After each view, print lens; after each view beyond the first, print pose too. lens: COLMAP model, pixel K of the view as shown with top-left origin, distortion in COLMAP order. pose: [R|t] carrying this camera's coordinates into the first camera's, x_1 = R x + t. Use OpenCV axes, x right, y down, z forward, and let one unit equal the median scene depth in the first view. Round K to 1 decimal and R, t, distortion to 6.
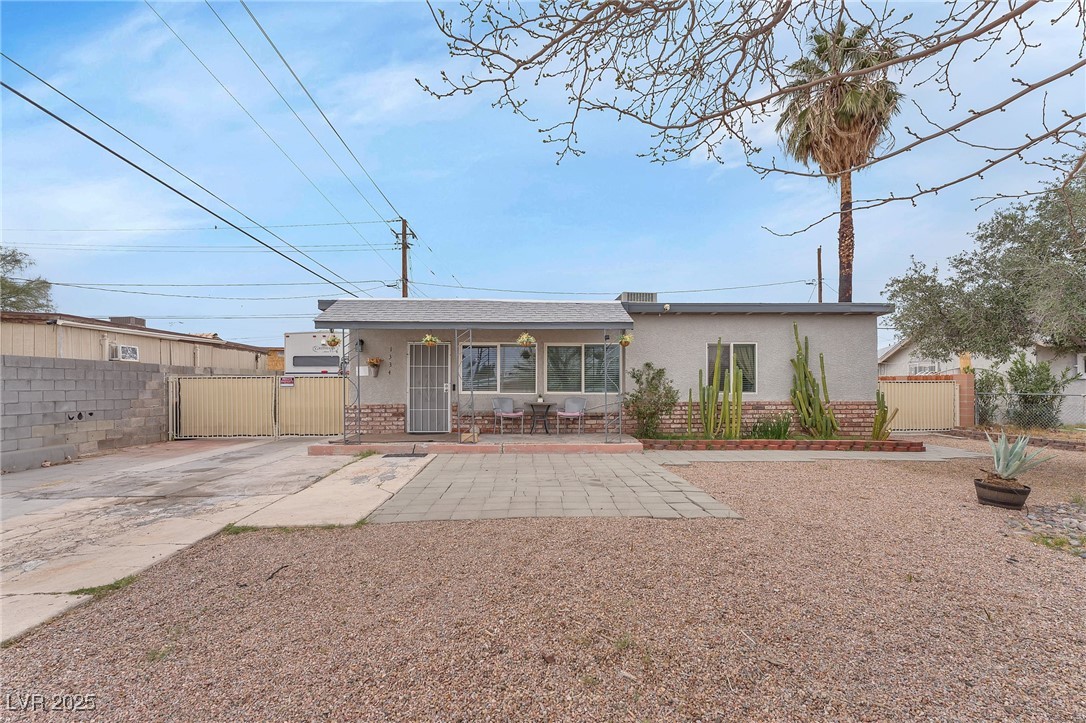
lens RADIAL K [[481.3, 0, 552.8], [0, 481.3, 386.0], [0, 0, 1]] dist [0.012836, 0.000554]
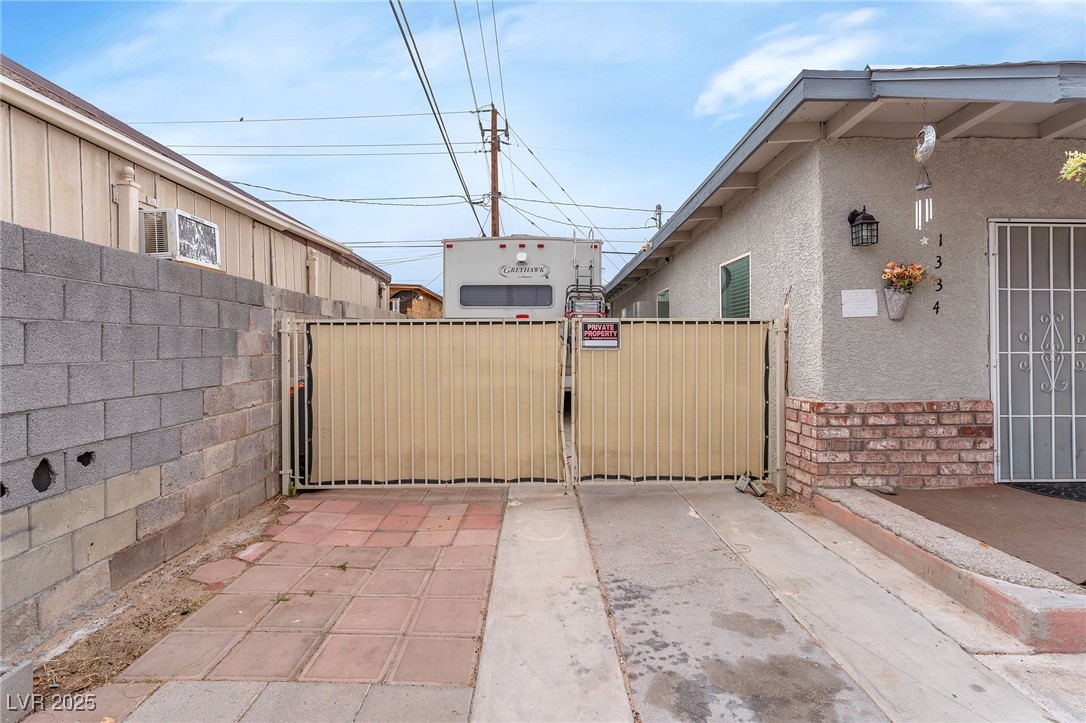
lens RADIAL K [[510.8, 0, 542.0], [0, 510.8, 344.4], [0, 0, 1]] dist [0.000238, 0.000778]
pose [[0.999981, 0.001510, 0.005958, -0.617721], [-0.001516, 0.999998, 0.000966, -0.001318], [-0.005957, -0.000975, 0.999982, 0.635322]]
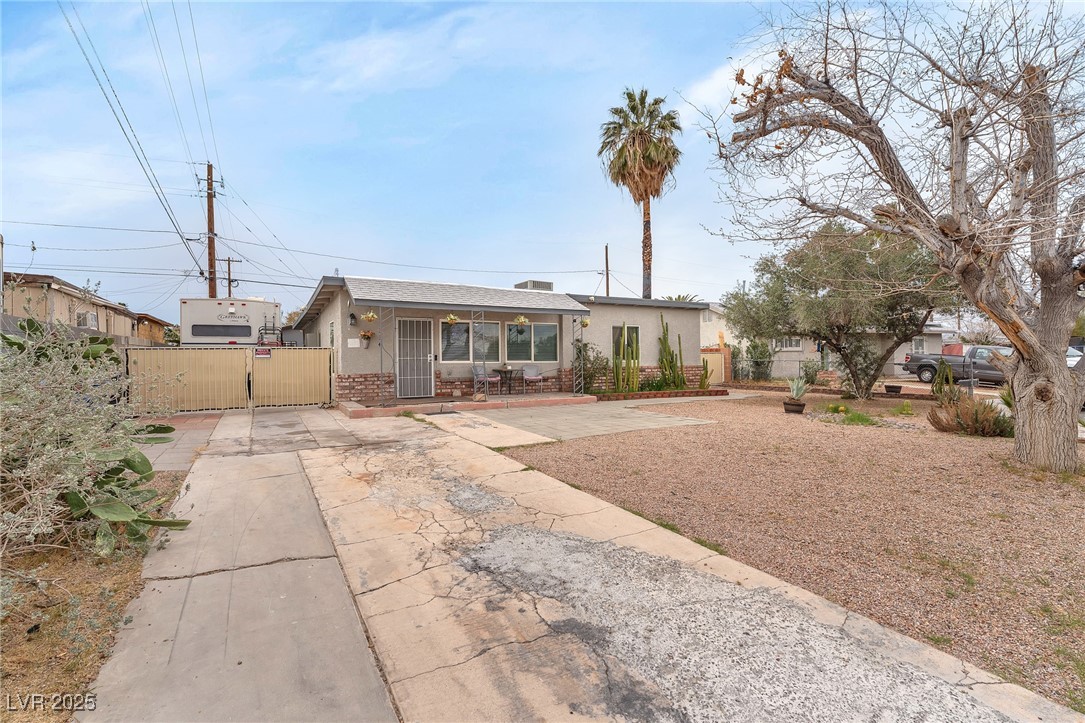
lens RADIAL K [[510.3, 0, 547.8], [0, 510.3, 359.9], [0, 0, 1]] dist [0.000238, 0.000778]
pose [[0.877493, -0.007212, 0.479535, -0.558061], [0.005015, 0.999970, 0.005863, 0.002510], [-0.479563, -0.002740, 0.877503, -0.210954]]
